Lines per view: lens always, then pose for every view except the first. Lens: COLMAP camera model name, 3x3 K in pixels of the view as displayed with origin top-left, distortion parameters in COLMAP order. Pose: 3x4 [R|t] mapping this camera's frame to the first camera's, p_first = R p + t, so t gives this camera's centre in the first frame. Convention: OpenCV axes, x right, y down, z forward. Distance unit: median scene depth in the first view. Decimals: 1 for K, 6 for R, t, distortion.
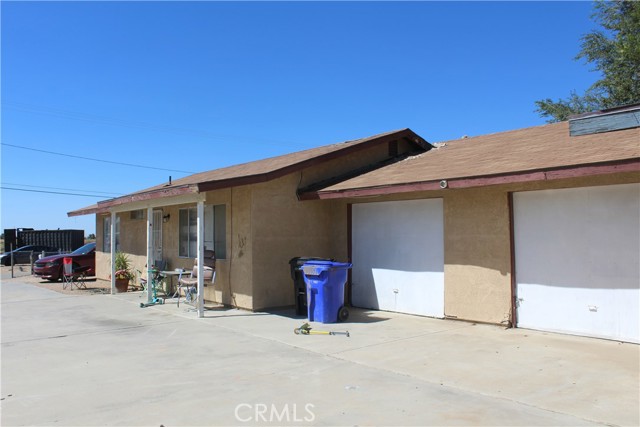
lens RADIAL K [[531.3, 0, 318.7], [0, 531.3, 220.8], [0, 0, 1]] dist [-0.166015, 0.142375]
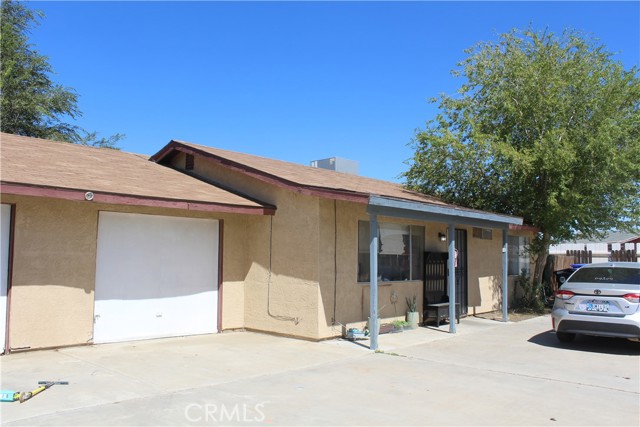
lens RADIAL K [[531.3, 0, 318.7], [0, 531.3, 220.8], [0, 0, 1]] dist [-0.166015, 0.142375]
pose [[-0.142661, 0.077086, 0.986765, -0.646370], [-0.036678, 0.995866, -0.083100, 0.030975], [-0.989092, -0.048048, -0.139244, 0.670961]]
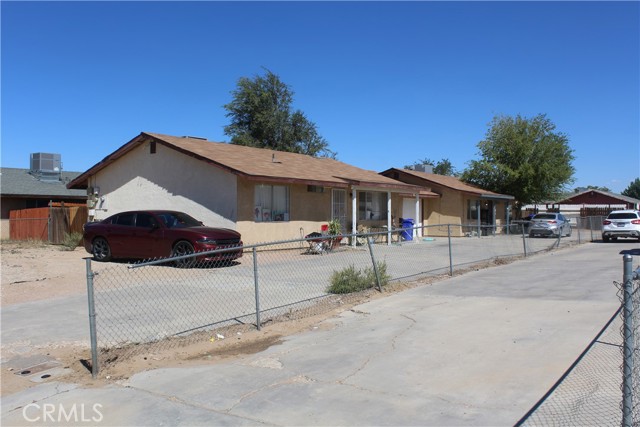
lens RADIAL K [[578.0, 0, 320.0], [0, 578.0, 213.5], [0, 0, 1]] dist [-0.123615, 0.017321]
pose [[-0.271536, 0.011465, 0.962360, -2.859951], [-0.027817, 0.999418, -0.019755, 0.125938], [-0.962026, -0.032134, -0.271059, 2.353220]]
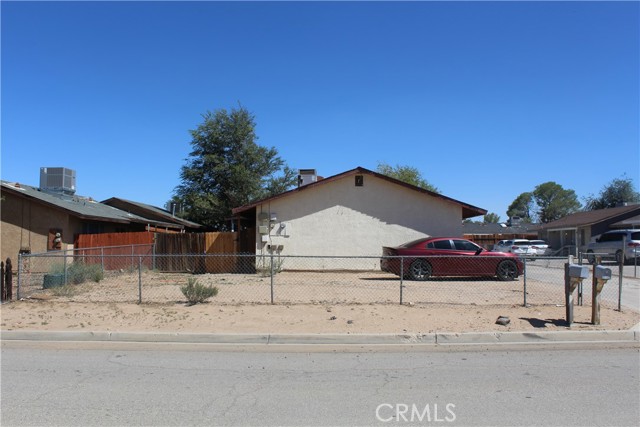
lens RADIAL K [[531.3, 0, 318.7], [0, 531.3, 220.8], [0, 0, 1]] dist [-0.166015, 0.142375]
pose [[-0.754397, 0.033972, 0.655538, -1.897877], [-0.017634, 0.997251, -0.071974, 0.181594], [-0.656181, -0.065857, -0.751724, 4.135091]]
